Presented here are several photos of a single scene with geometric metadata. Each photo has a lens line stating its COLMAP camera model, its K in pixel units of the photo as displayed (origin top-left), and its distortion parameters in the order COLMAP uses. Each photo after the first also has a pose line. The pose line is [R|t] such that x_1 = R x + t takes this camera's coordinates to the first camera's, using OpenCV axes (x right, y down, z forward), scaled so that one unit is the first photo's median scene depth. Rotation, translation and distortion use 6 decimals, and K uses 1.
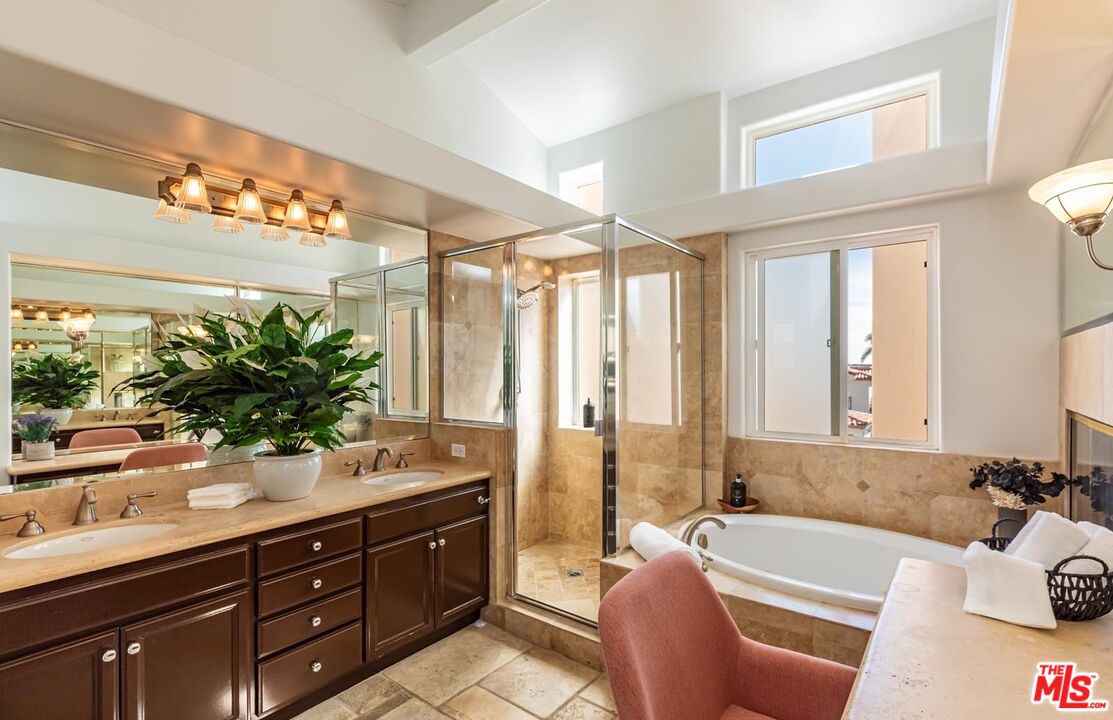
lens RADIAL K [[504.1, 0, 605.7], [0, 504.1, 368.7], [0, 0, 1]] dist [0.005283, 0.000654]
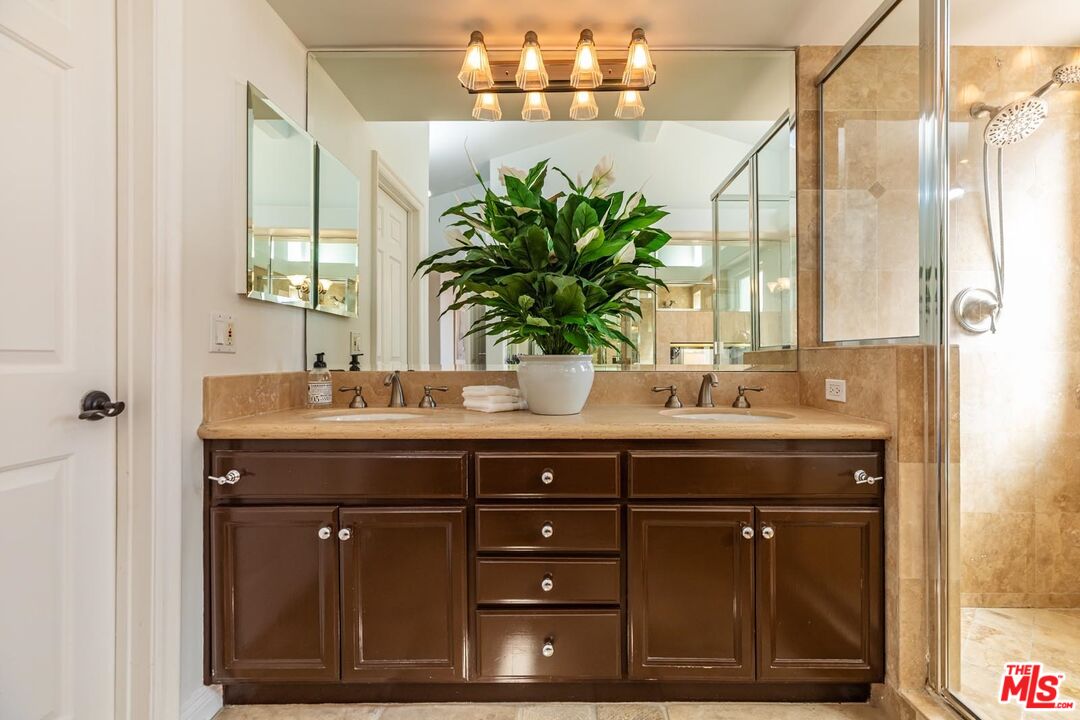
lens RADIAL K [[514.8, 0, 543.0], [0, 514.8, 355.4], [0, 0, 1]] dist [0.004883, 0.000637]
pose [[0.560512, -0.000852, -0.828146, 0.011038], [0.009257, 0.999943, 0.005236, 0.122875], [0.828095, -0.010601, 0.560488, 0.411597]]
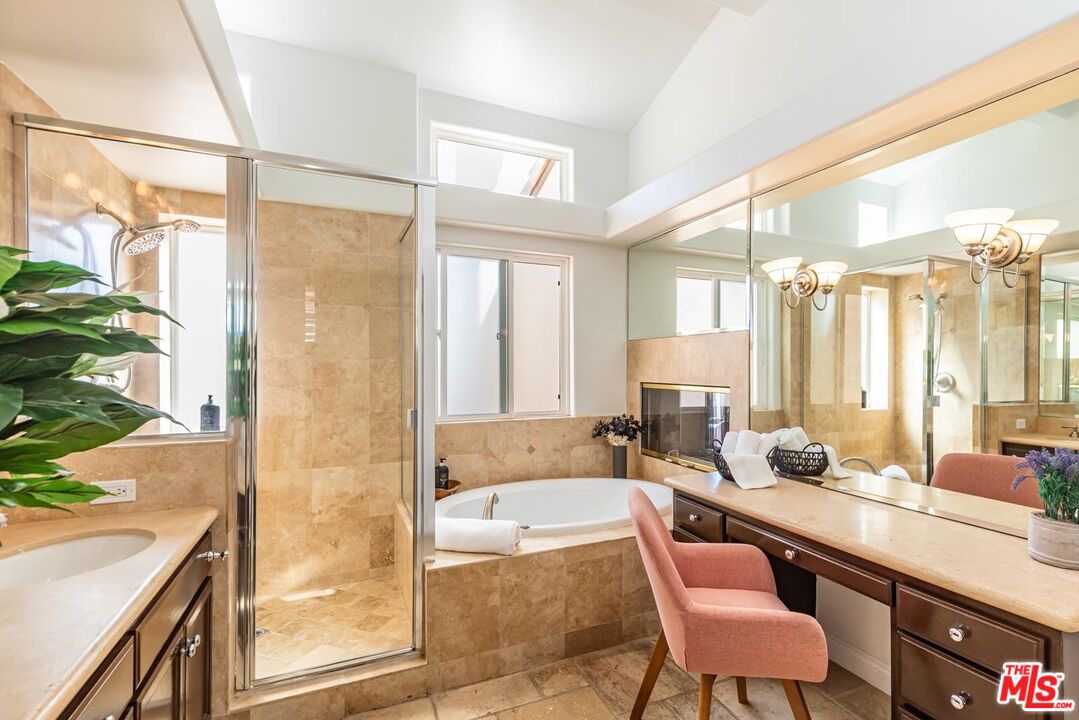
lens RADIAL K [[494.8, 0, 544.8], [0, 494.8, 367.4], [0, 0, 1]] dist [0.014465, 0.000580]
pose [[0.525962, 0.000868, 0.850508, -0.541420], [-0.004309, 0.999989, 0.001644, 0.022233], [-0.850497, -0.004530, 0.525960, 0.317411]]
